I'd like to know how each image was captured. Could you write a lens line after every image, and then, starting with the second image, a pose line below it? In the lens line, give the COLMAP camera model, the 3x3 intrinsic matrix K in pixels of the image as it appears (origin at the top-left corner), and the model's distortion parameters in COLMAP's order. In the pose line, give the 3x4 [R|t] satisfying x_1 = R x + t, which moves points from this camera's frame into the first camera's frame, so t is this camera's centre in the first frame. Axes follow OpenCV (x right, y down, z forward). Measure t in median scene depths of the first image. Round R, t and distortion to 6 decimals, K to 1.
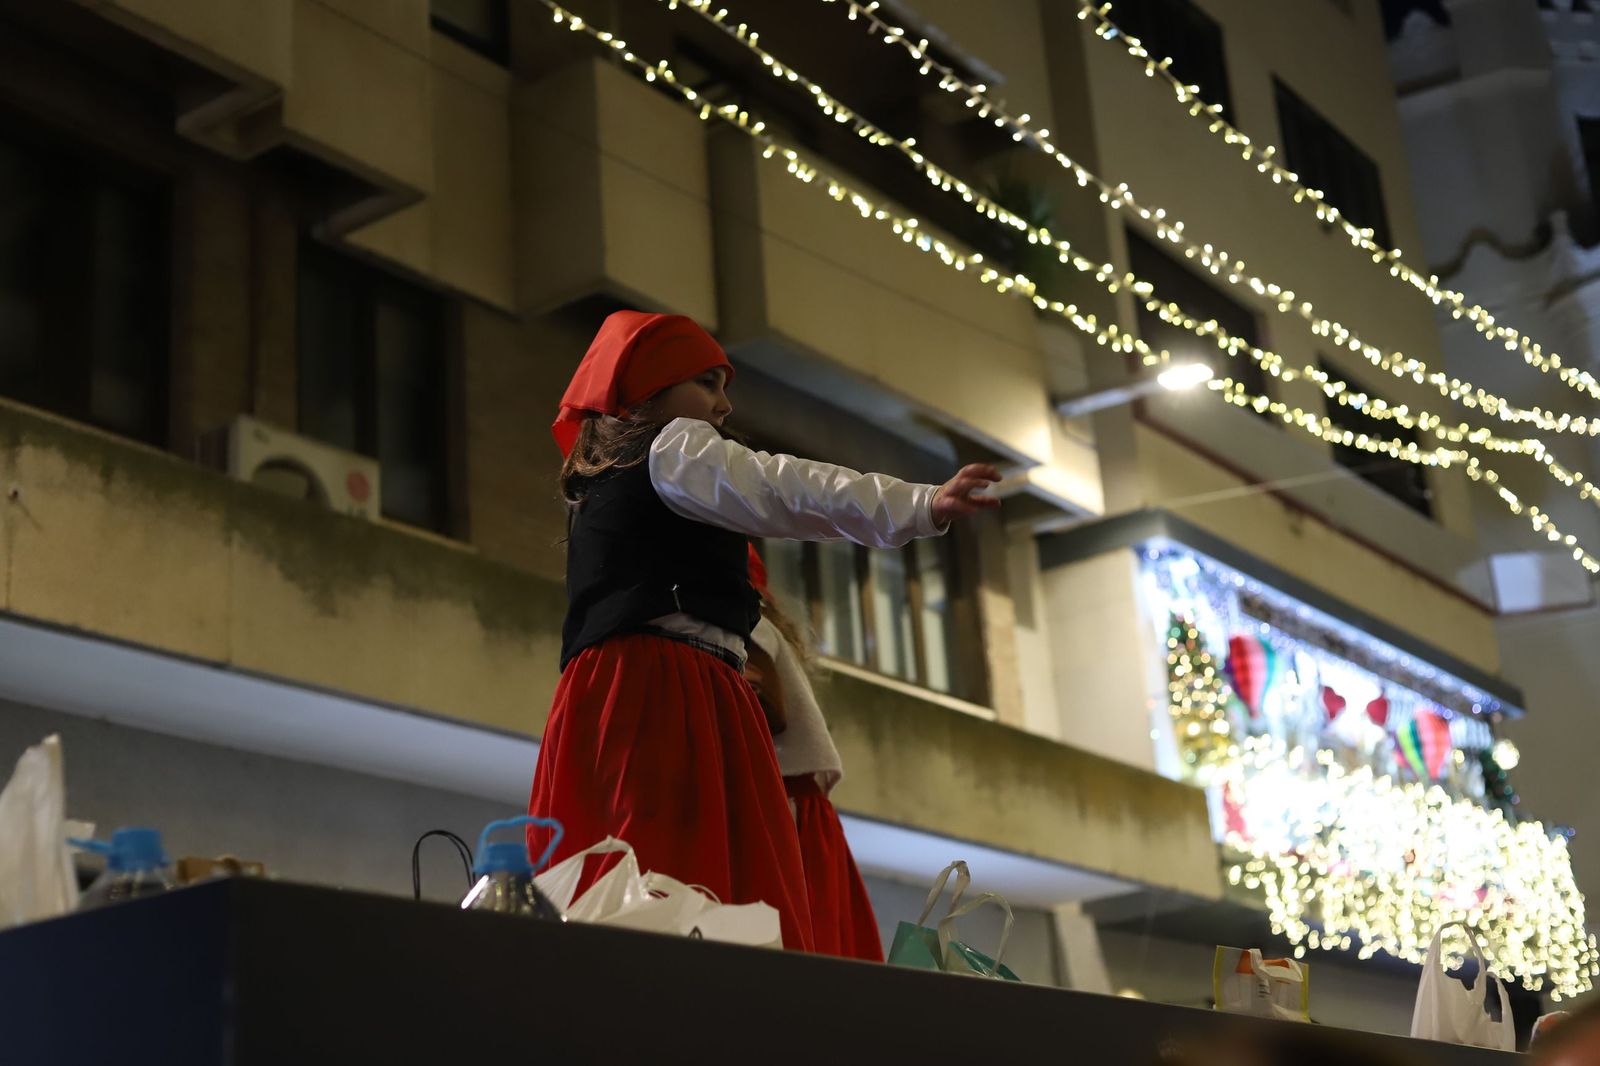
lens RADIAL K [[2285.5, 0, 771.7], [0, 2285.5, 527.5], [0, 0, 1]] dist [-0.020092, 0.000000]
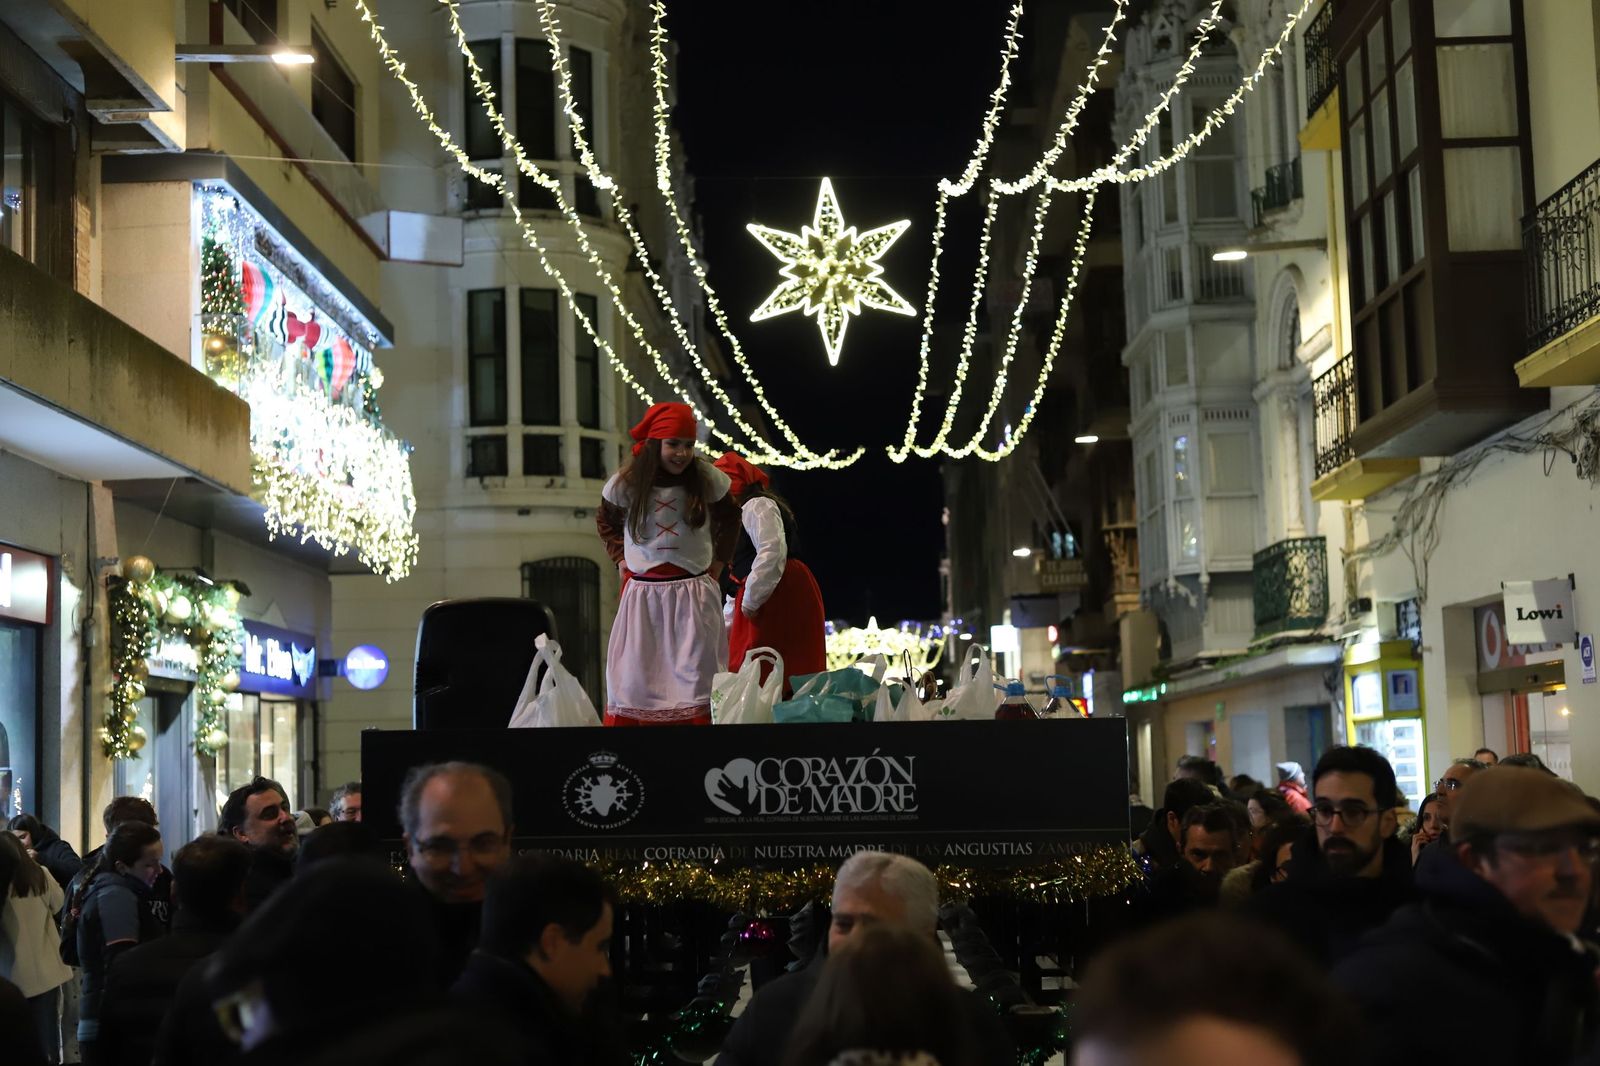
lens RADIAL K [[2285.5, 0, 787.7], [0, 2285.5, 538.5], [0, 0, 1]] dist [-0.020092, 0.000000]
pose [[0.806487, 0.104325, 0.581975, -0.263786], [-0.224563, 0.964599, 0.138279, -0.046036], [-0.546946, -0.242210, 0.801364, -0.135354]]
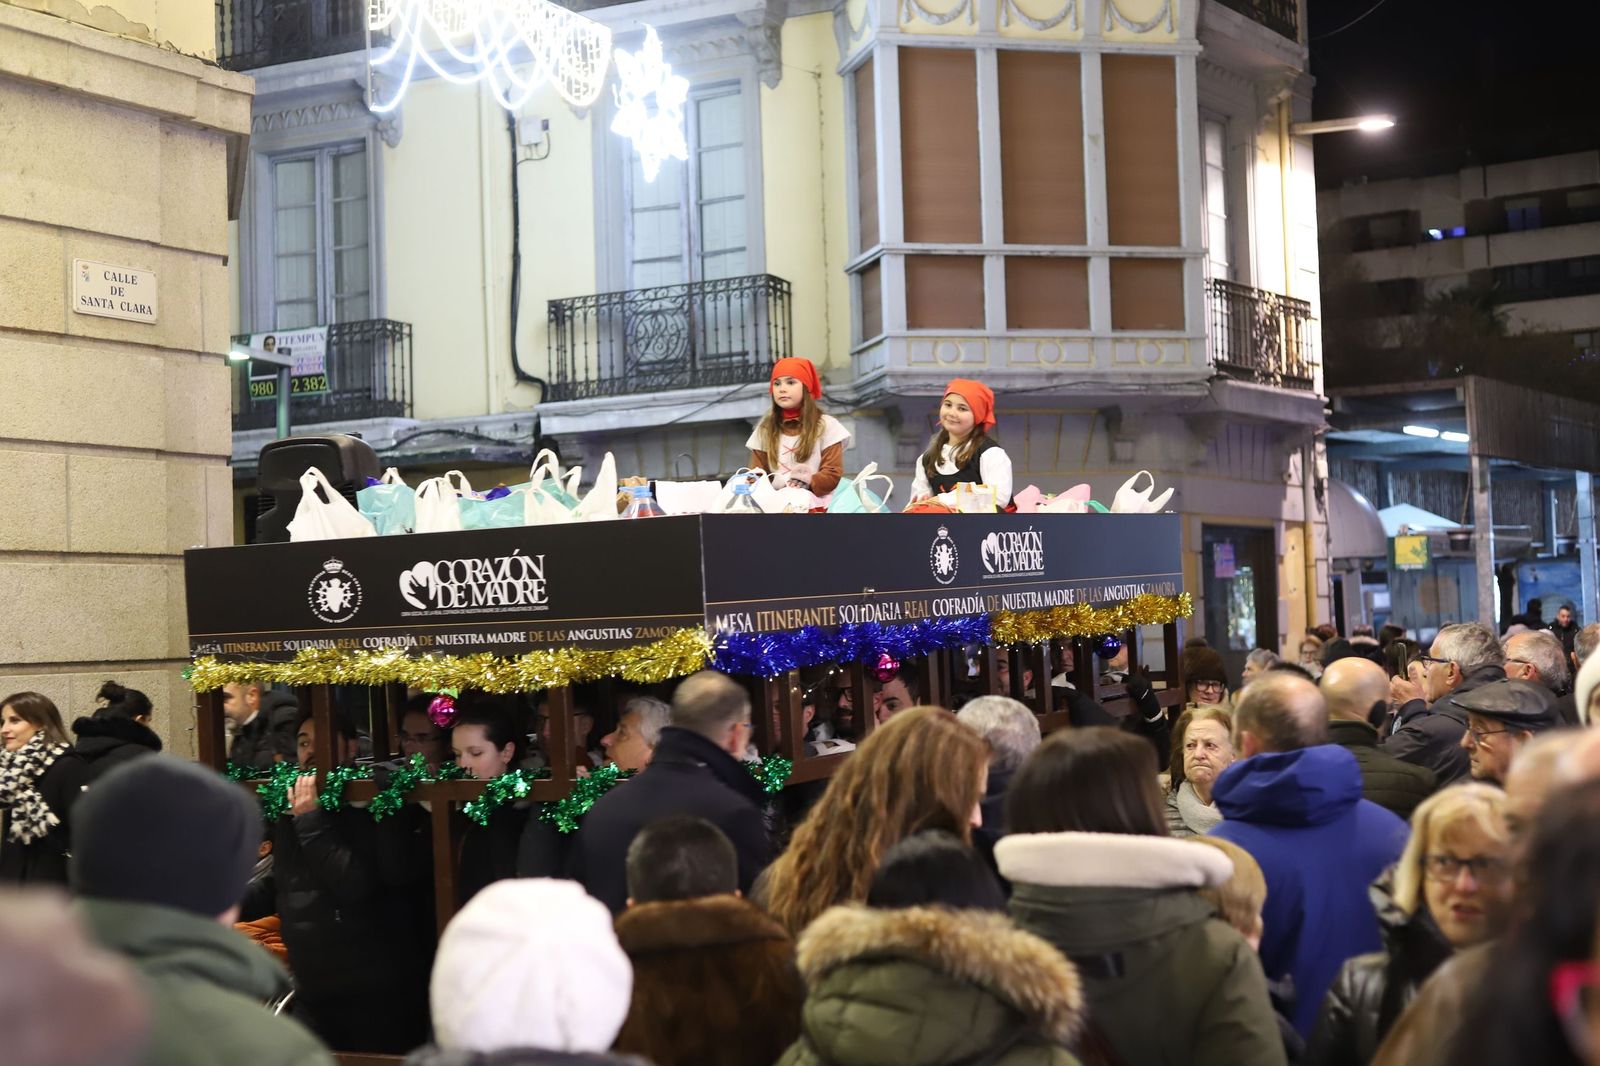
lens RADIAL K [[2285.5, 0, 793.7], [0, 2285.5, 529.1], [0, 0, 1]] dist [-0.020092, 0.000000]
pose [[0.993399, 0.009987, 0.114277, -0.050807], [-0.044260, 0.952432, 0.301518, -0.095030], [-0.105830, -0.304586, 0.946587, -0.251603]]
